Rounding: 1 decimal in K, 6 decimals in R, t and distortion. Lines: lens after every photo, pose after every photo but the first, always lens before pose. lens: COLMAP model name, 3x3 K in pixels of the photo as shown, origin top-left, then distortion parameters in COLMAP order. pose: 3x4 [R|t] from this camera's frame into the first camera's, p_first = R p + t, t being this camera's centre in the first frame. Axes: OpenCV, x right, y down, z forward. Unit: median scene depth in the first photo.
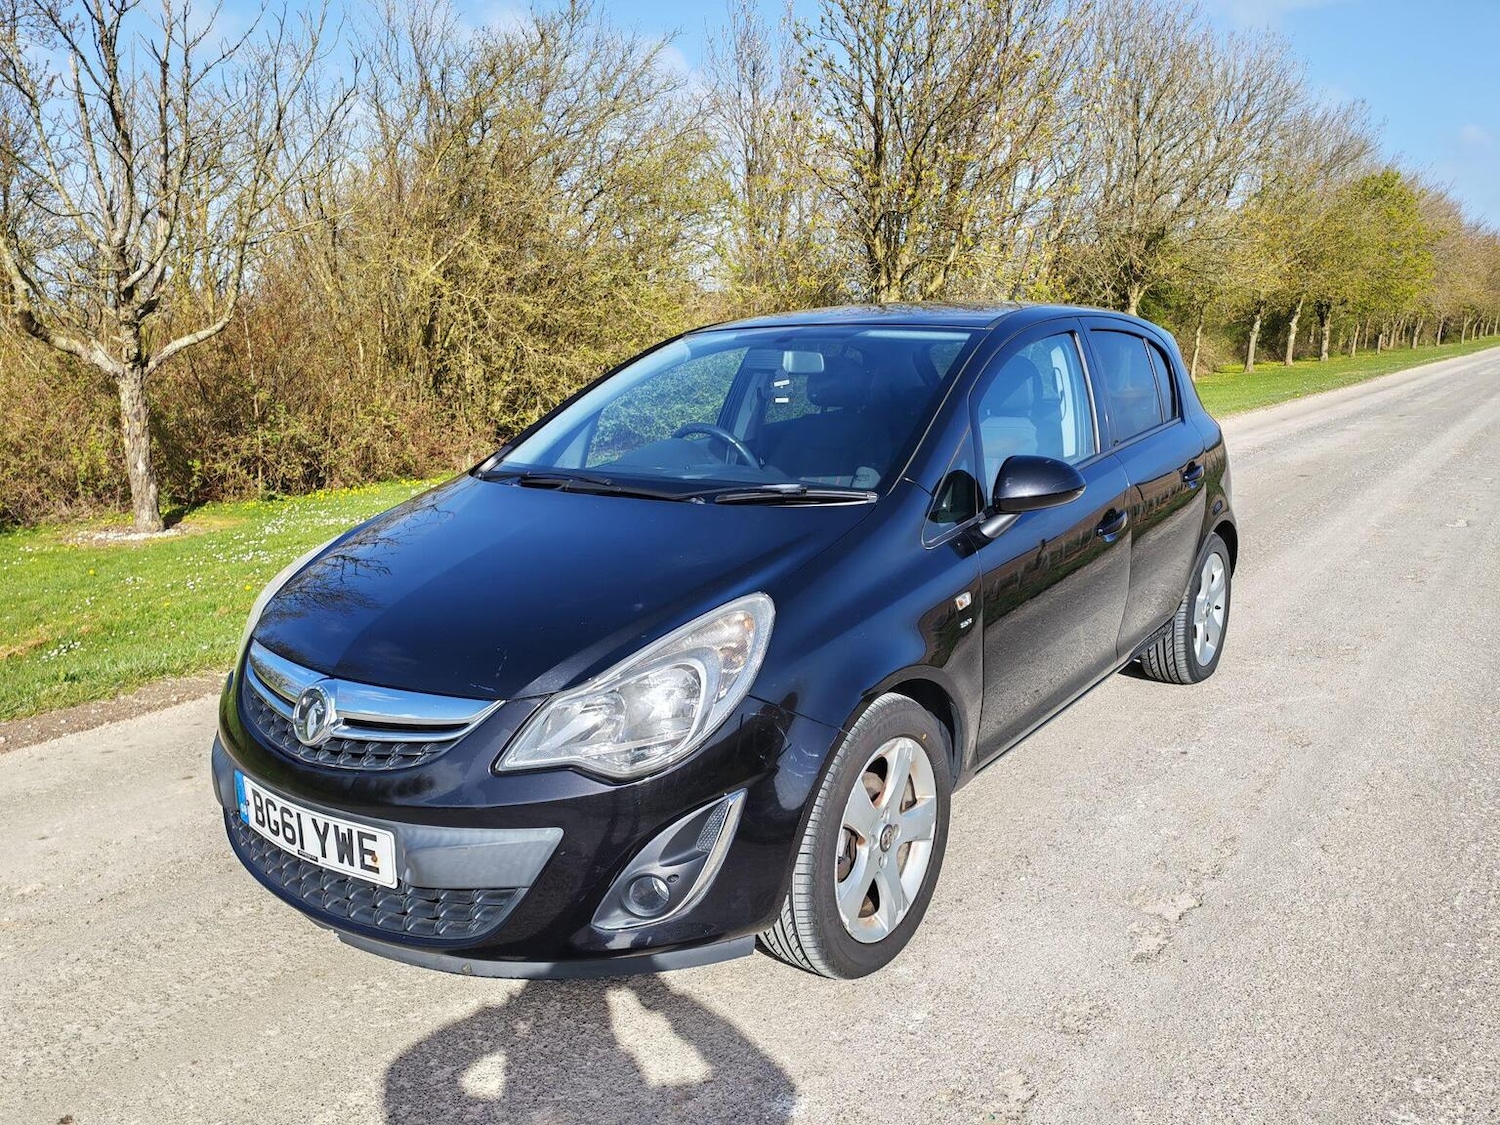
lens RADIAL K [[1135.0, 0, 750.0], [0, 1135.0, 562.5], [0, 0, 1]] dist [0.080697, -0.096890]
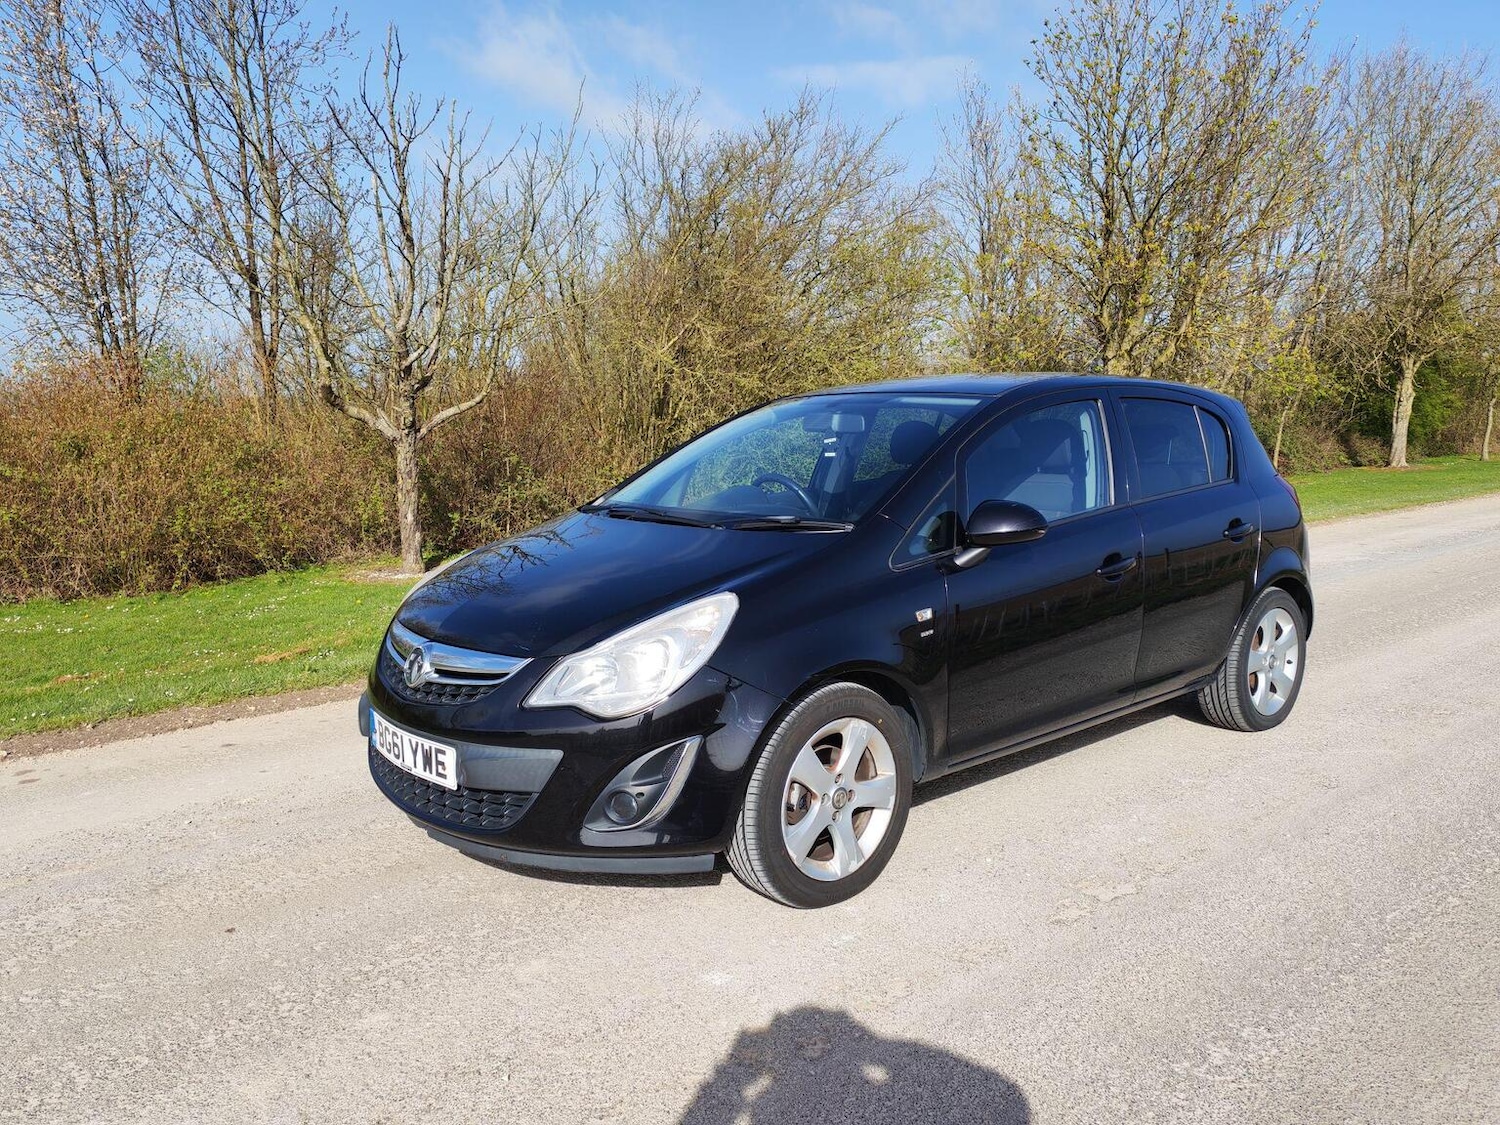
lens RADIAL K [[1126.9, 0, 730.8], [0, 1126.9, 561.4], [0, 0, 1]] dist [0.130129, -0.190443]
pose [[0.973241, 0.034155, -0.227232, 0.095767], [-0.048220, 0.997230, -0.056636, 0.020486], [0.224668, 0.066078, 0.972192, -0.086374]]
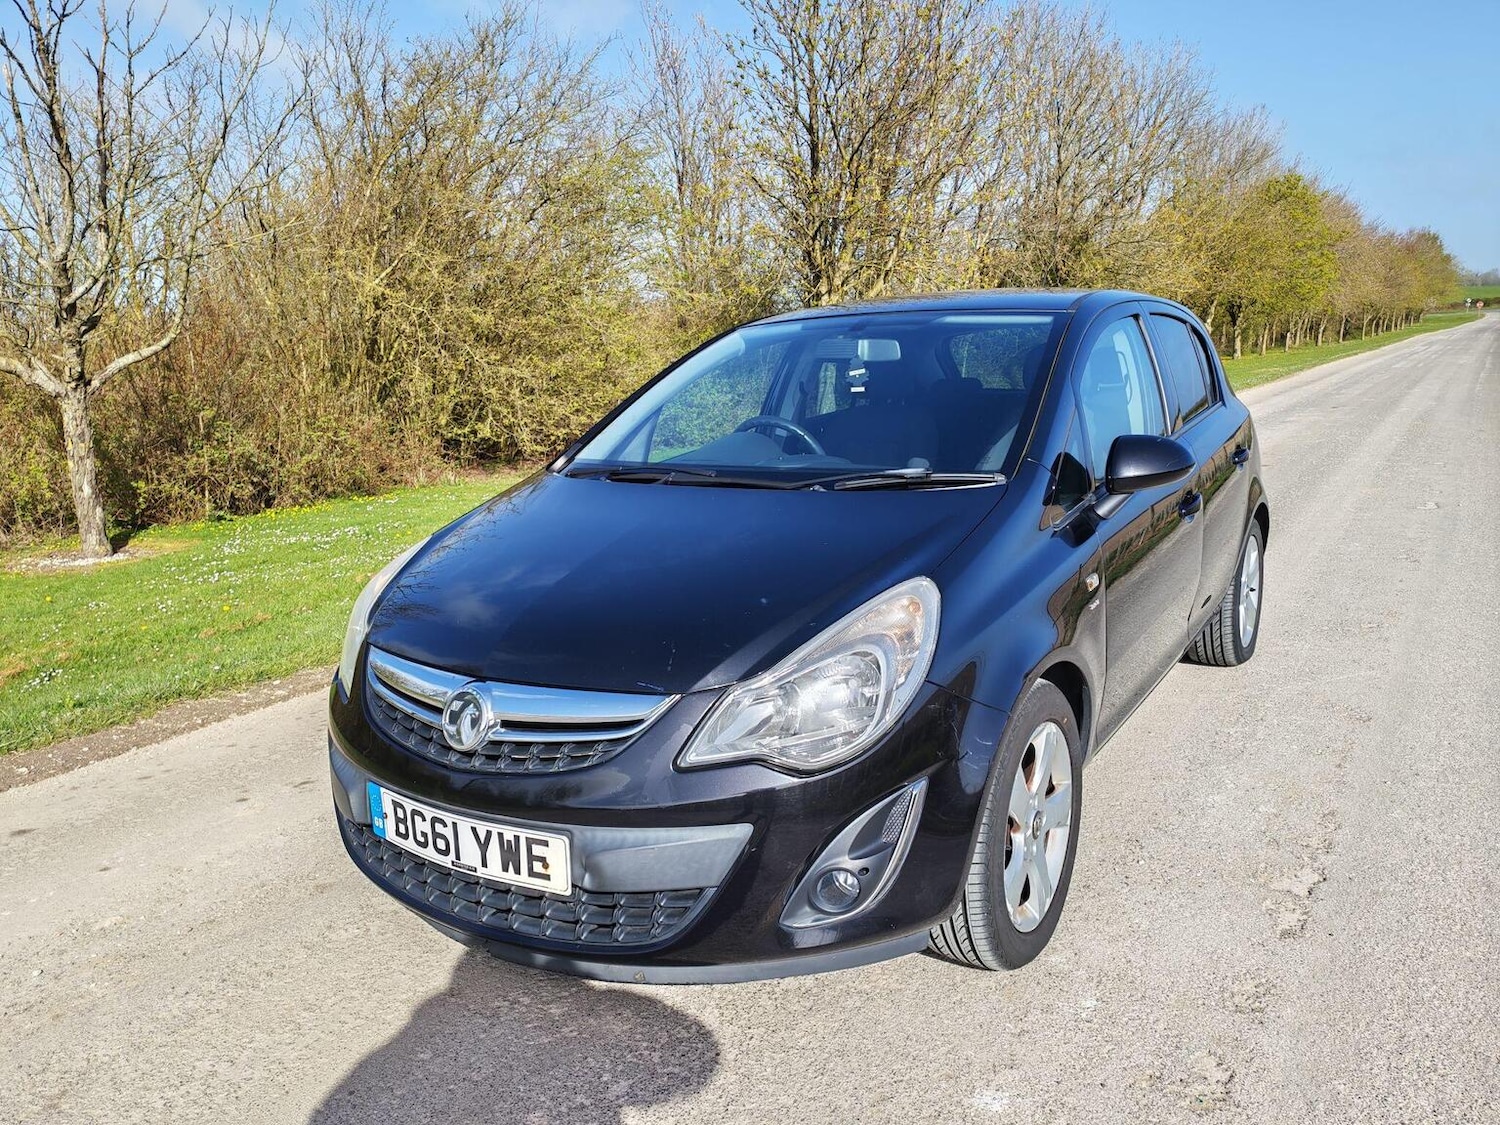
lens RADIAL K [[1135.0, 0, 750.0], [0, 1135.0, 562.5], [0, 0, 1]] dist [0.080697, -0.096890]
pose [[0.997729, -0.031924, 0.059314, -0.061427], [0.032424, 0.999446, -0.007483, 0.005501], [-0.059042, 0.009389, 0.998211, 0.010833]]
